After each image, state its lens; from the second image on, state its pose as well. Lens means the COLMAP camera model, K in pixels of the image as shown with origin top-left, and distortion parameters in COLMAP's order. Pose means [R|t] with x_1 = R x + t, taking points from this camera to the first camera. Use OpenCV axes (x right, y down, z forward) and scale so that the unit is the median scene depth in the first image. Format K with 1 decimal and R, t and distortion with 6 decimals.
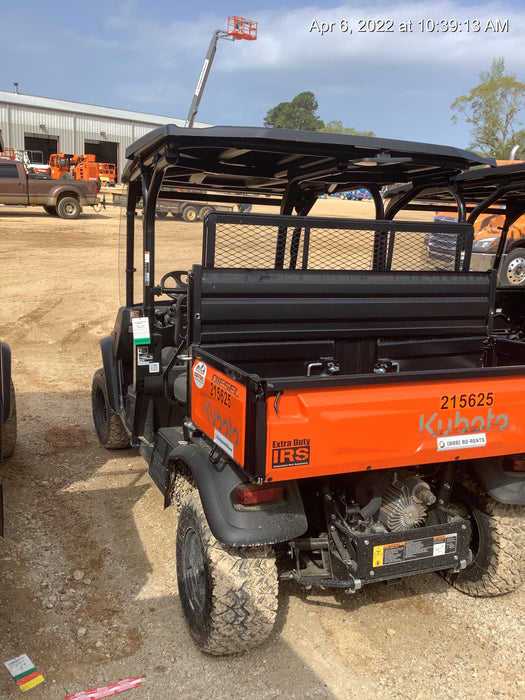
lens RADIAL K [[555.4, 0, 262.5], [0, 555.4, 345.3], [0, 0, 1]] dist [0.006276, 0.000397]
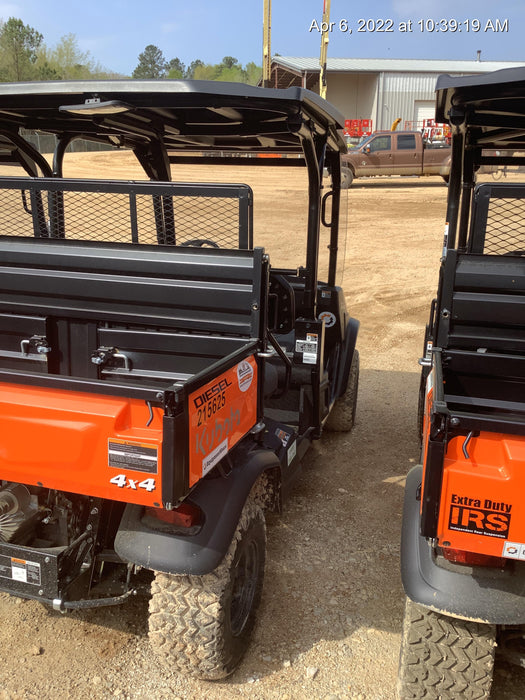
lens RADIAL K [[664.0, 0, 263.0], [0, 664.0, 353.6], [0, 0, 1]] dist [0.004244, 0.000000]
pose [[0.795822, 0.122510, -0.593008, 0.648661], [-0.129961, 0.991055, 0.030333, -0.018719], [0.591419, 0.052928, 0.804625, 0.229287]]
